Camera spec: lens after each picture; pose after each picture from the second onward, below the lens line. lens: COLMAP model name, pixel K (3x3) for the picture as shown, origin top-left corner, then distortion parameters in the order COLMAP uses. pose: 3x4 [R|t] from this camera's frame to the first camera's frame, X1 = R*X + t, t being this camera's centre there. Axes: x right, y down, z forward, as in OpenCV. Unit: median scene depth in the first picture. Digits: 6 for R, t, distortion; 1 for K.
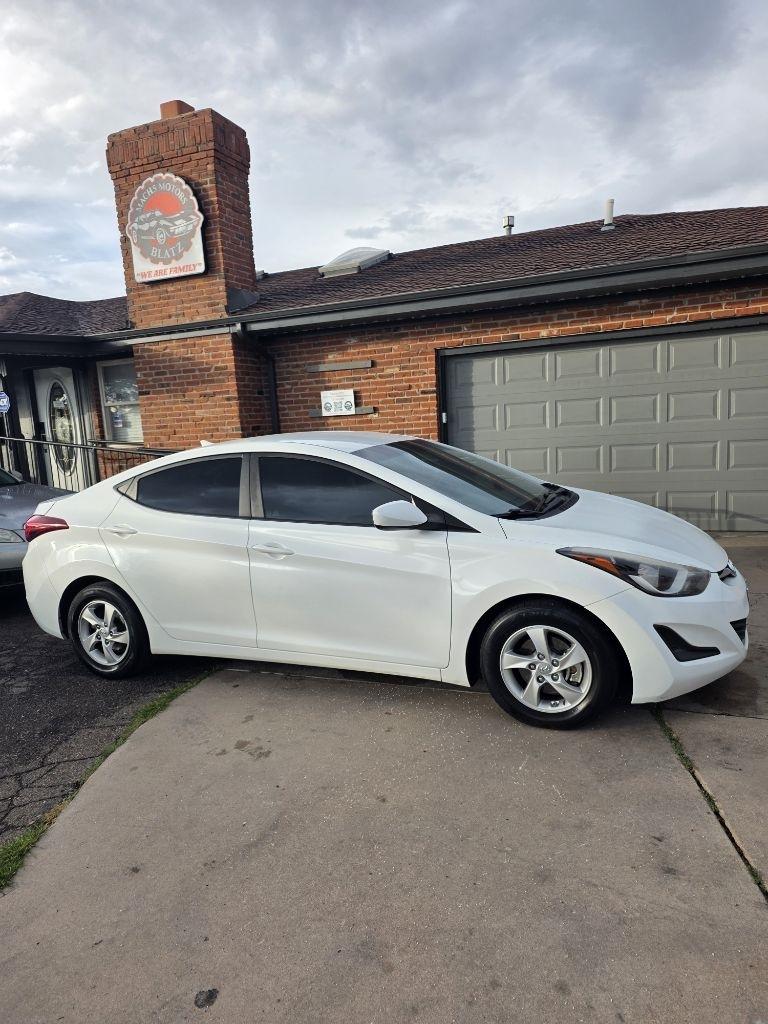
lens RADIAL K [[679.8, 0, 381.0], [0, 679.8, 527.9], [0, 0, 1]] dist [0.079681, -0.083104]
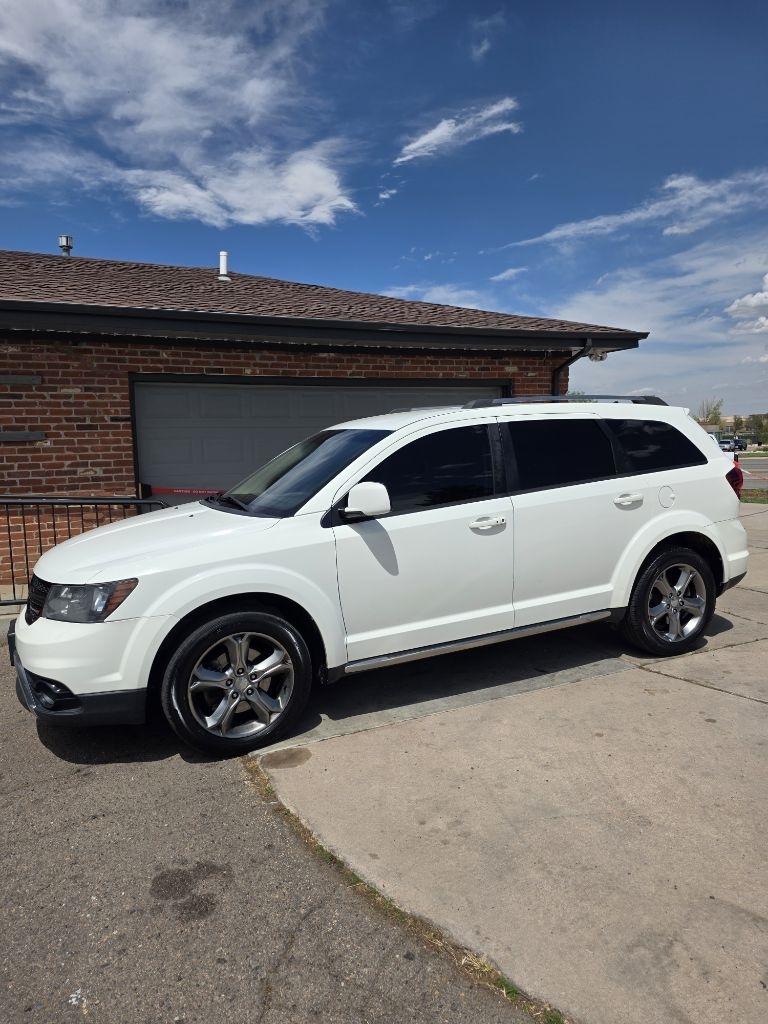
lens RADIAL K [[679.8, 0, 380.9], [0, 679.8, 515.7], [0, 0, 1]] dist [0.079681, -0.083104]
pose [[0.672967, -0.040513, 0.738562, -0.349814], [0.098970, 0.994452, -0.035631, -0.011674], [-0.733021, 0.097074, 0.673243, 0.168885]]
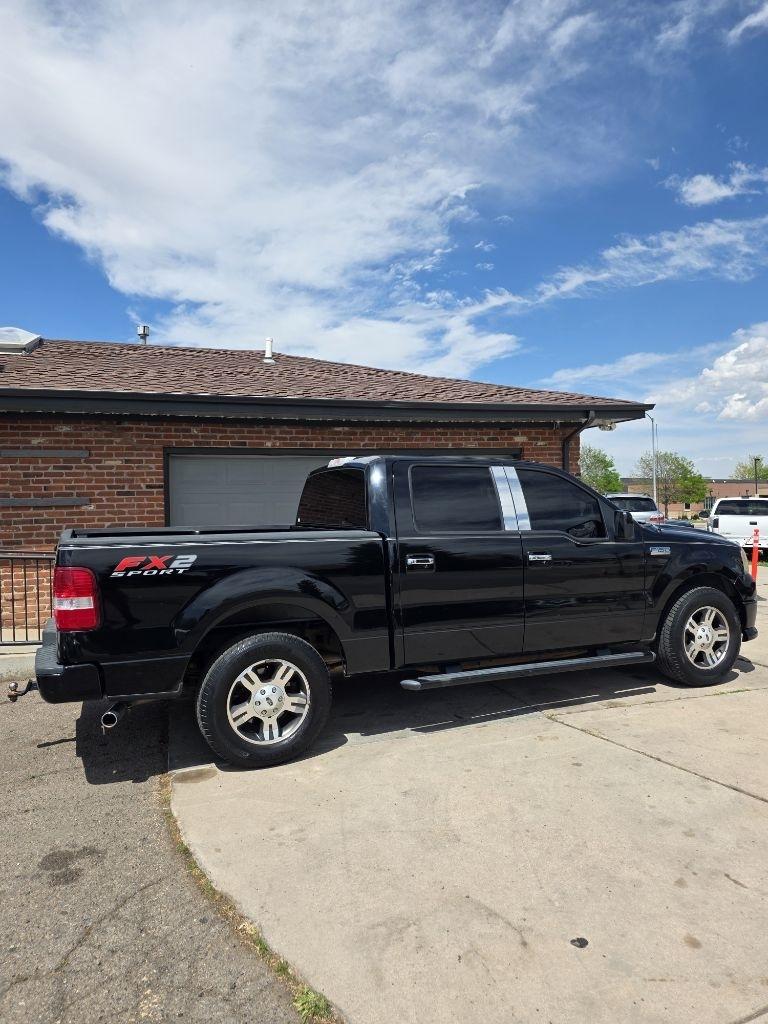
lens RADIAL K [[679.8, 0, 390.8], [0, 679.8, 510.2], [0, 0, 1]] dist [0.079681, -0.083104]
pose [[0.758478, 0.034729, 0.650773, -0.313121], [0.075607, 0.987147, -0.140800, 0.003864], [-0.647299, 0.155996, 0.746103, 0.023705]]
